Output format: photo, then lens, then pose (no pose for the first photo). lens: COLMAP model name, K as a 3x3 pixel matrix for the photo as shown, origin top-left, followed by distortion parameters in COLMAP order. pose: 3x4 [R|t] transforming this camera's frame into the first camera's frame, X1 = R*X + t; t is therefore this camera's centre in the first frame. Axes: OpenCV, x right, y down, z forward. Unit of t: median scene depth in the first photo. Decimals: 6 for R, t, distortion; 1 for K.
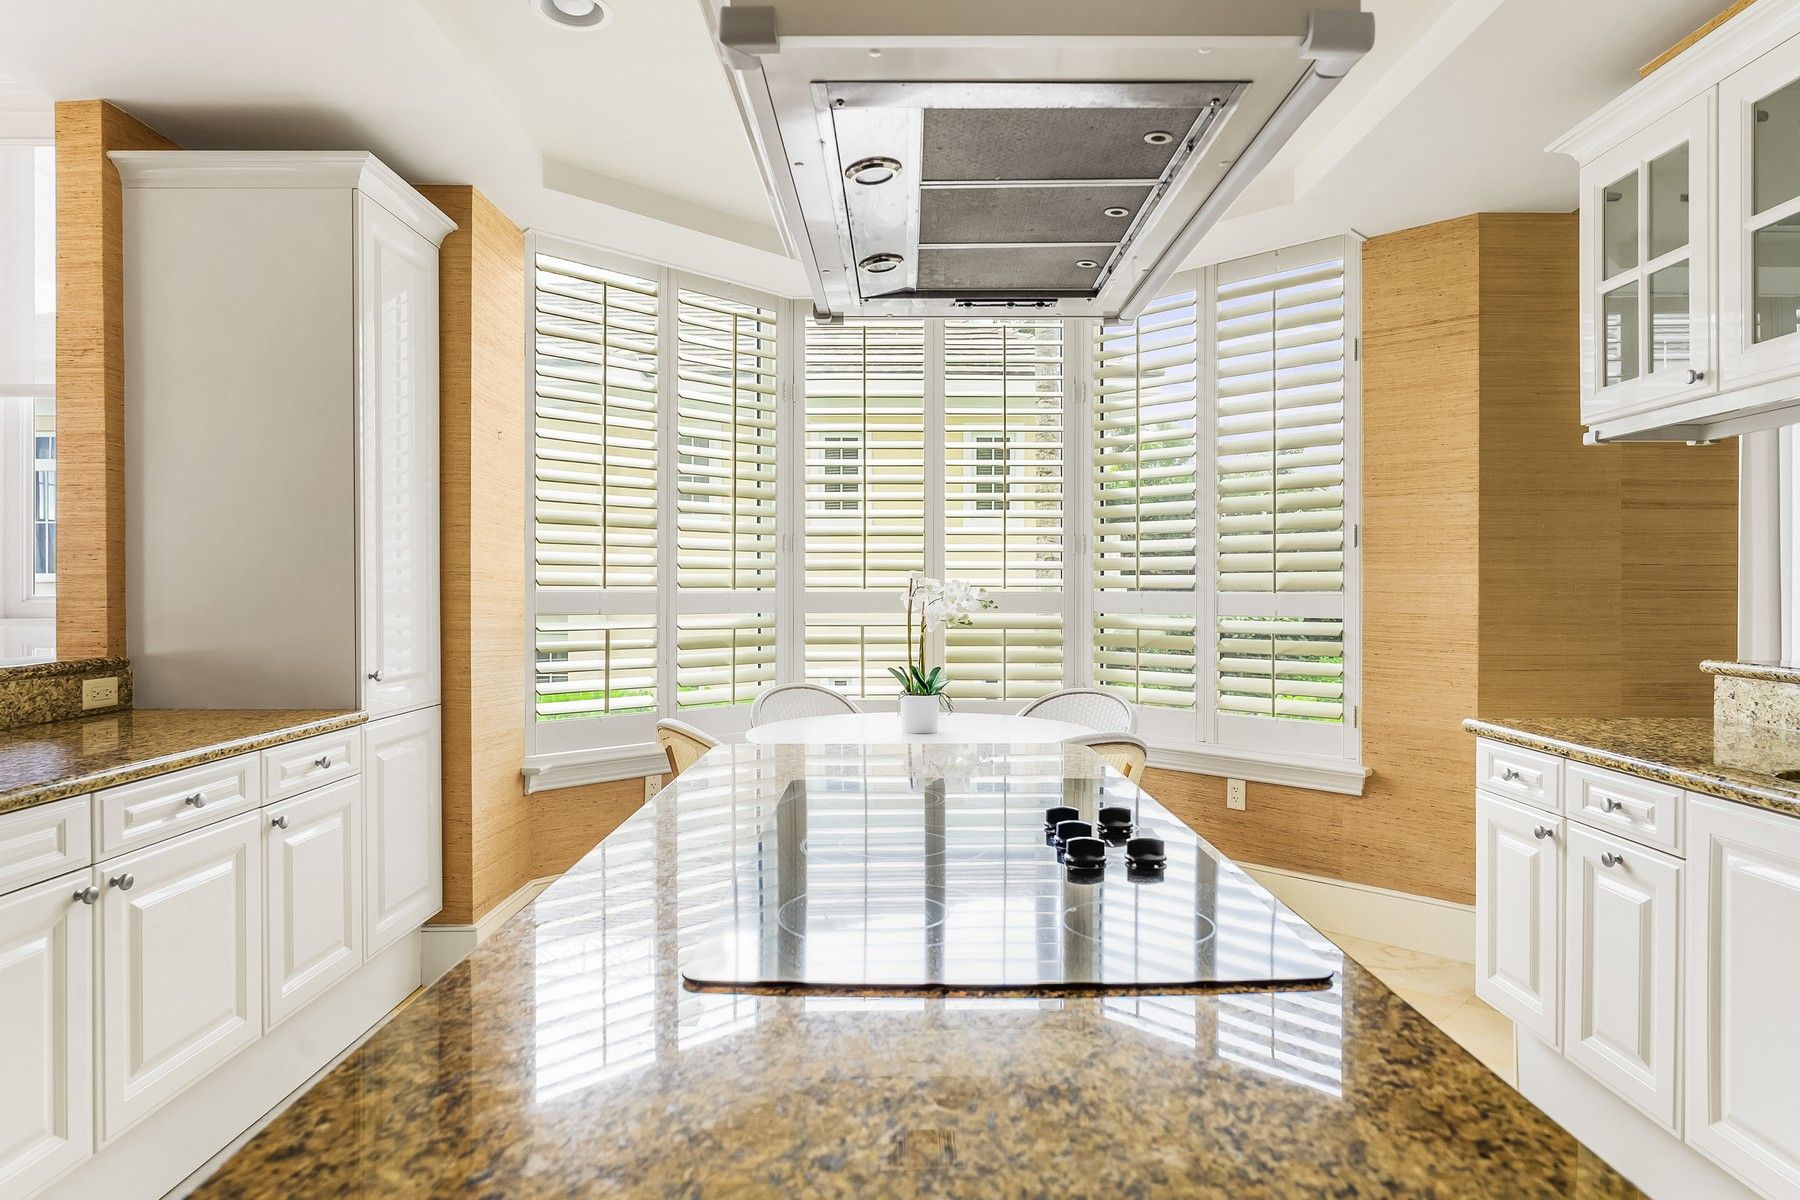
lens RADIAL K [[1064.1, 0, 903.8], [0, 1064.1, 597.9], [0, 0, 1]] dist [-0.005841, 0.001098]
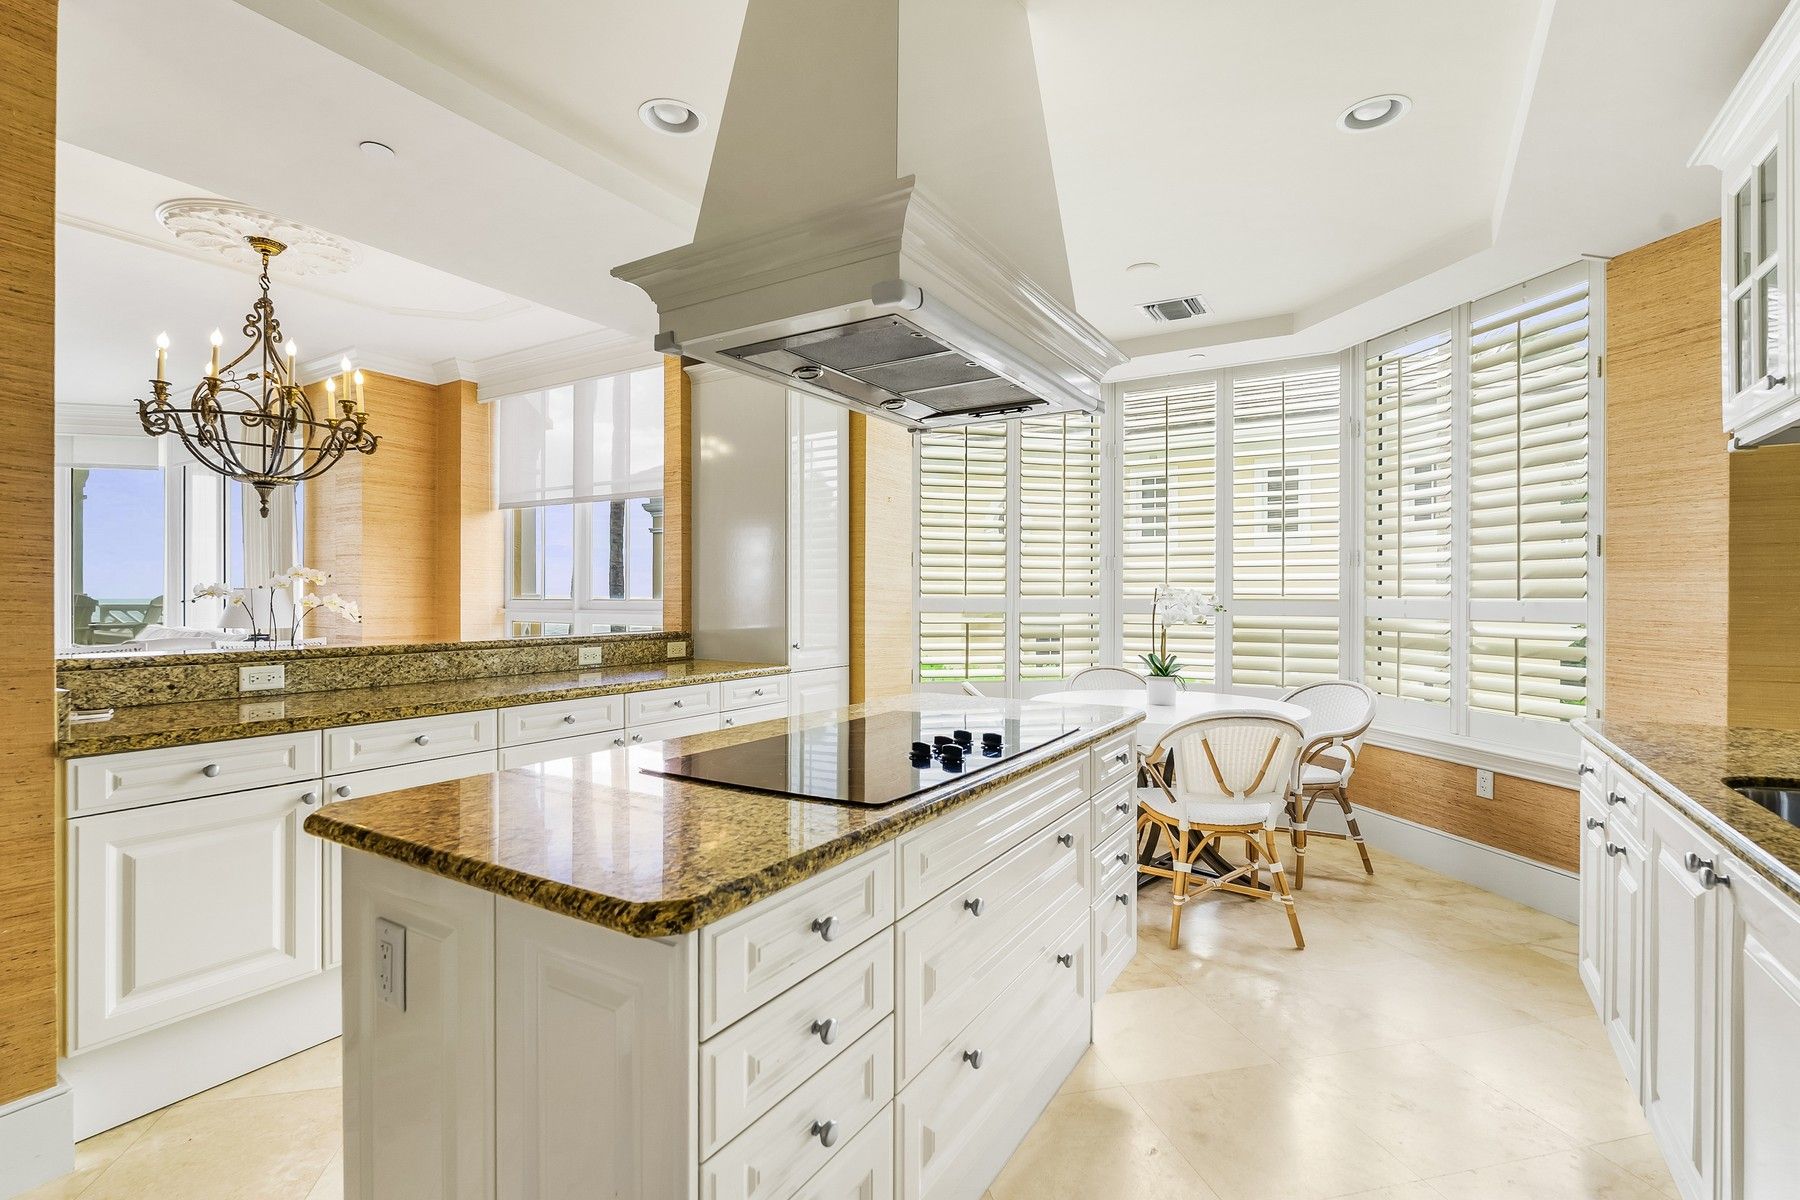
lens RADIAL K [[829.7, 0, 900.0], [0, 829.7, 600.0], [0, 0, 1]] dist [-0.006407, 0.000305]
pose [[0.849958, 0.003352, -0.526840, 0.271737], [-0.005606, 0.999981, -0.002682, 0.000701], [0.526821, 0.005233, 0.849960, -0.047587]]
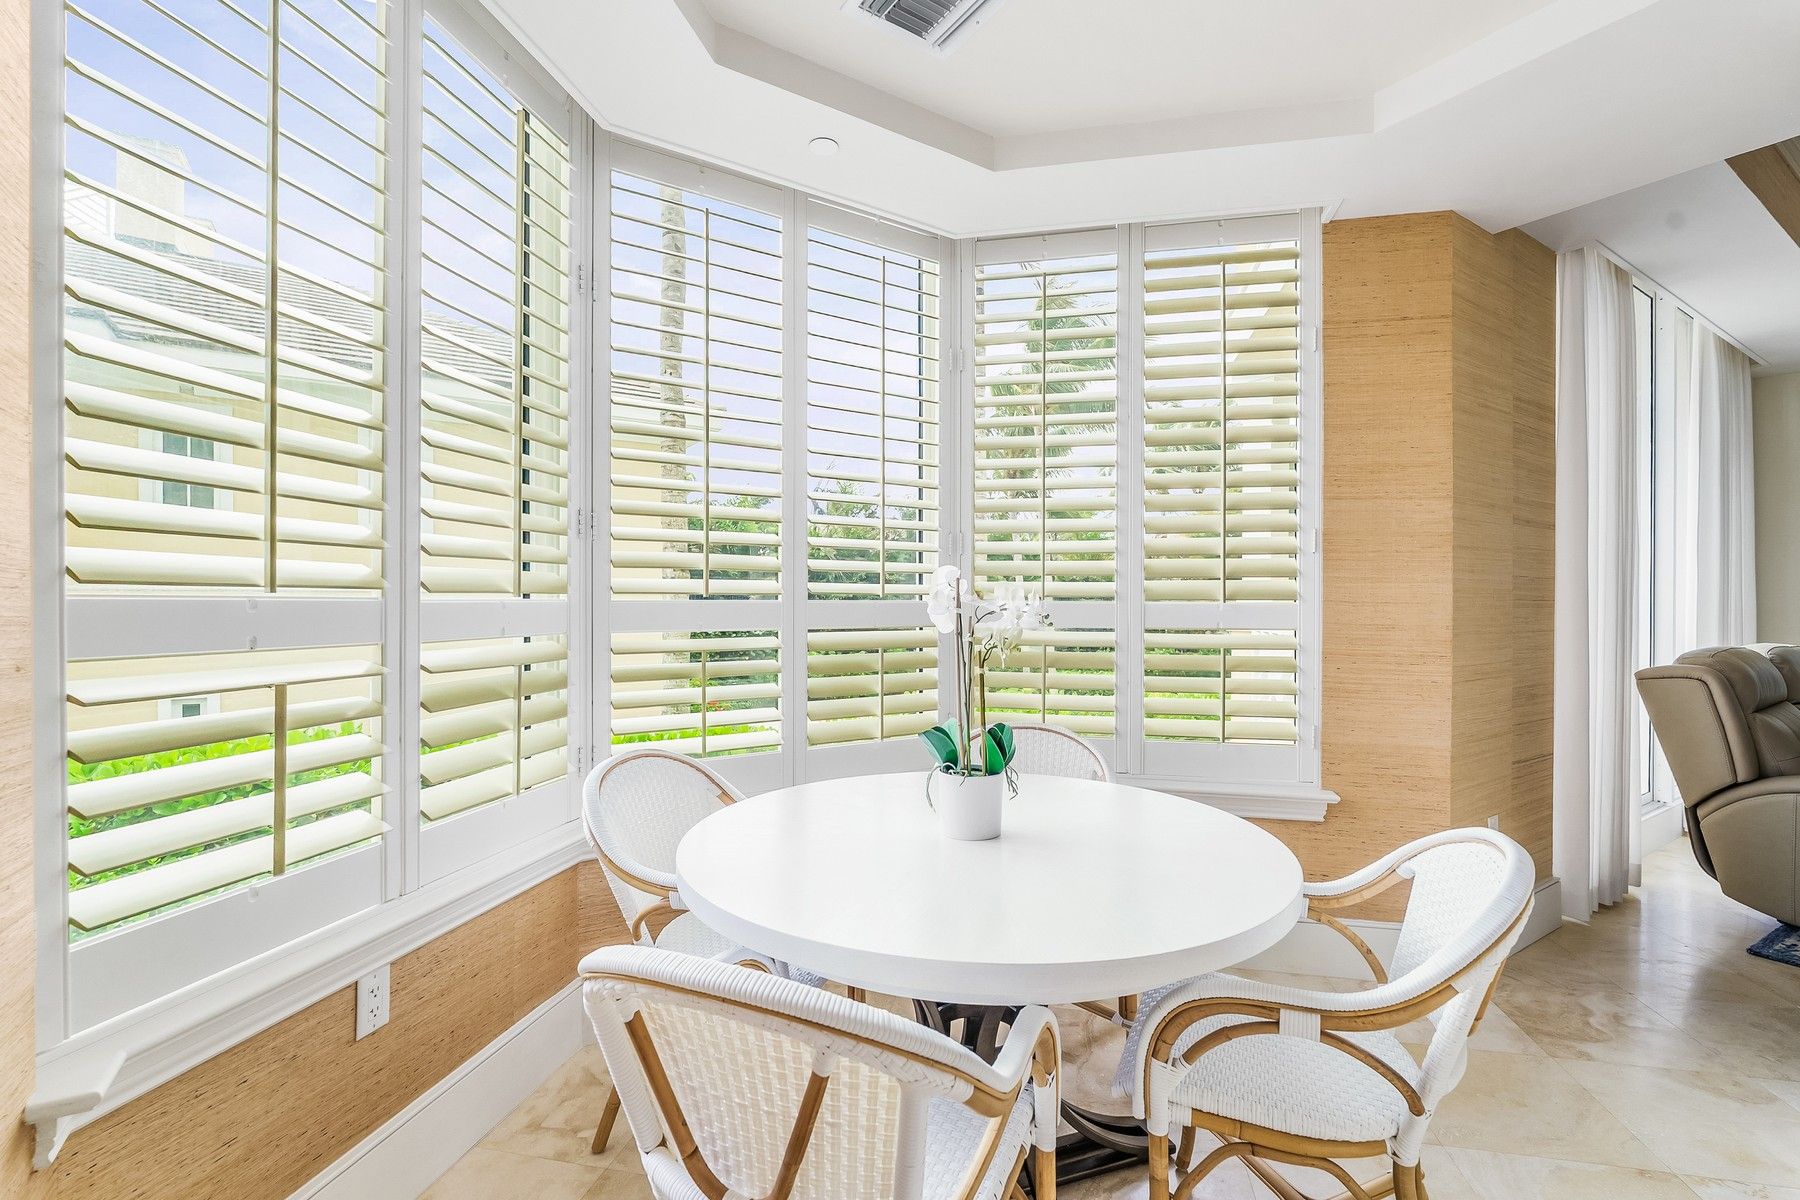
lens RADIAL K [[796.7, 0, 903.1], [0, 796.7, 607.9], [0, 0, 1]] dist [-0.002001, -0.000329]
pose [[0.841087, -0.003230, 0.540891, -0.253434], [0.000714, 0.999988, 0.004861, -0.003864], [-0.540900, -0.003703, 0.841079, 0.615469]]
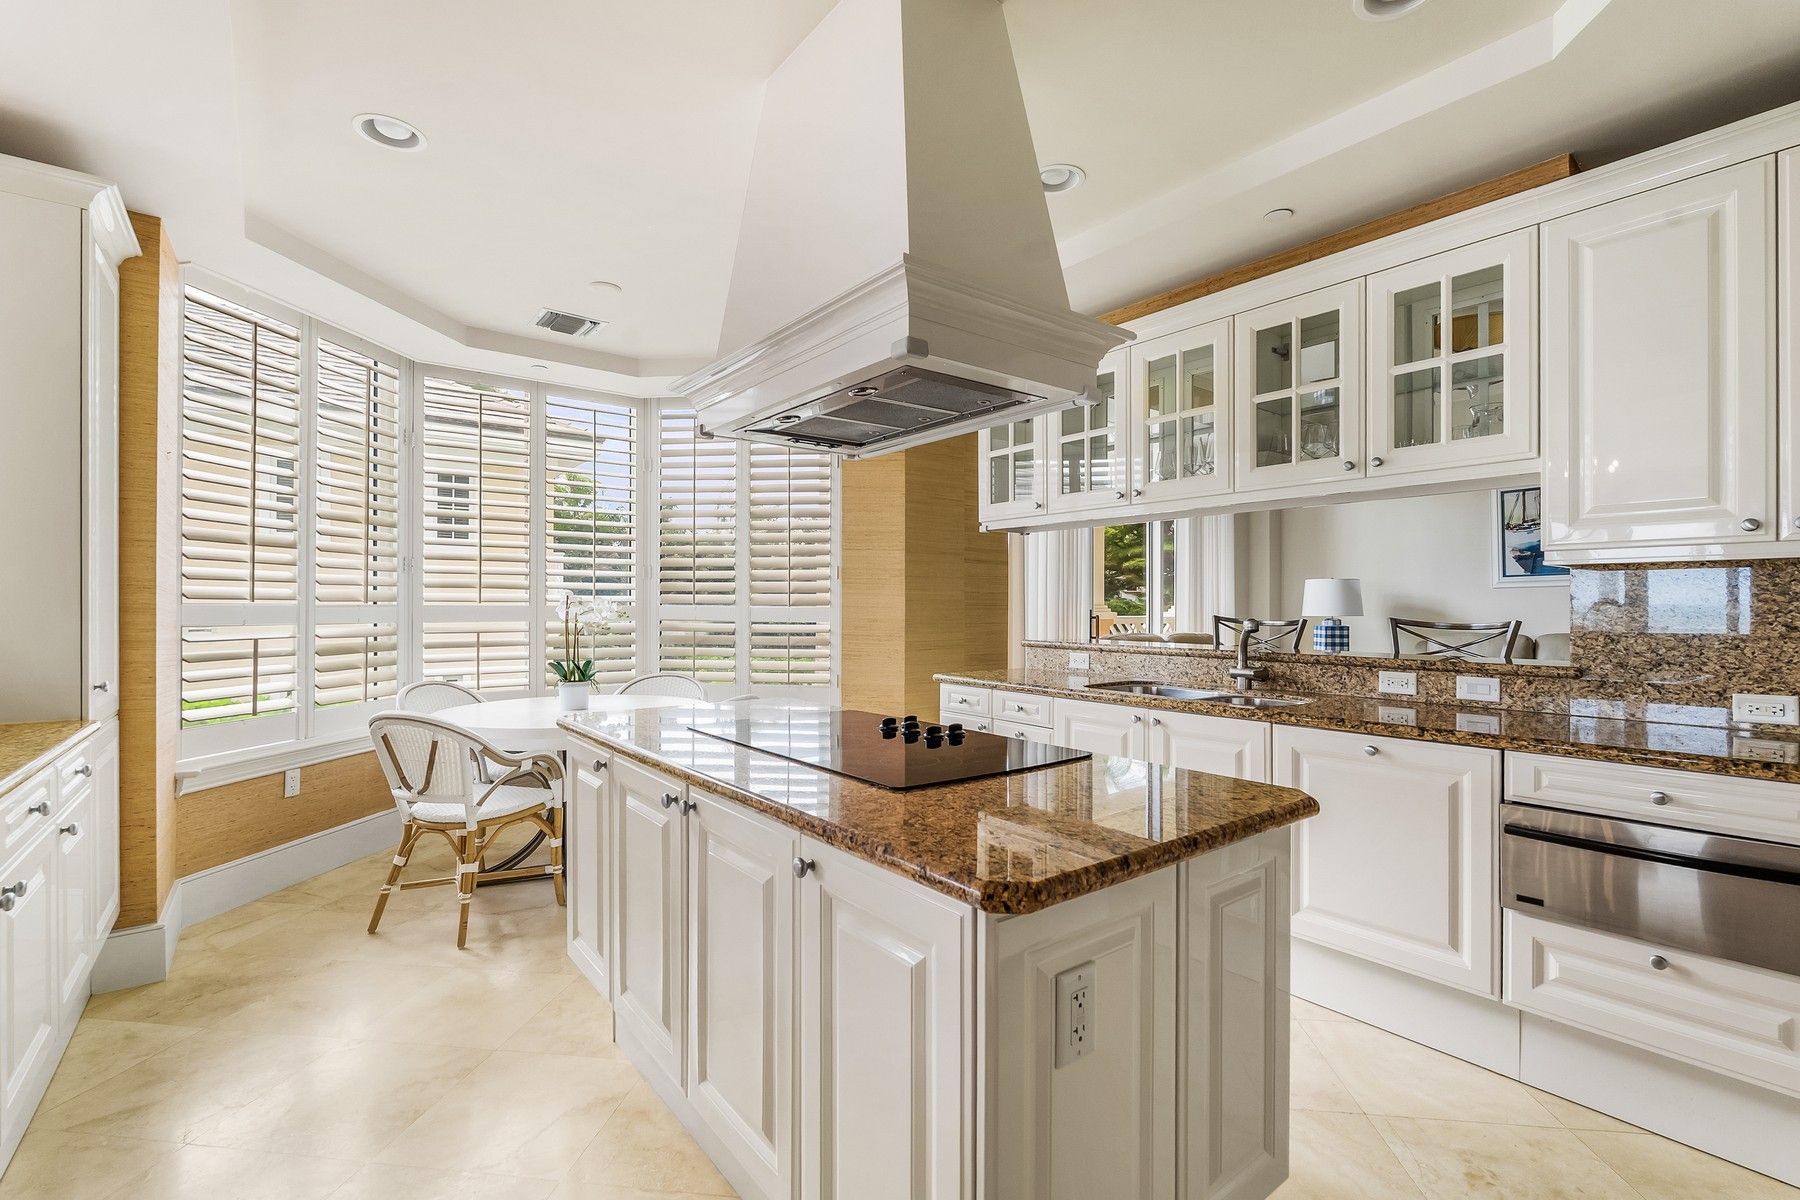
lens RADIAL K [[806.5, 0, 902.1], [0, 806.5, 604.9], [0, 0, 1]] dist [-0.014949, 0.009833]
pose [[0.791398, 0.003011, 0.611293, -0.271743], [0.000428, 0.999985, -0.005480, -0.000629], [-0.611301, 0.004598, 0.791385, -0.066109]]
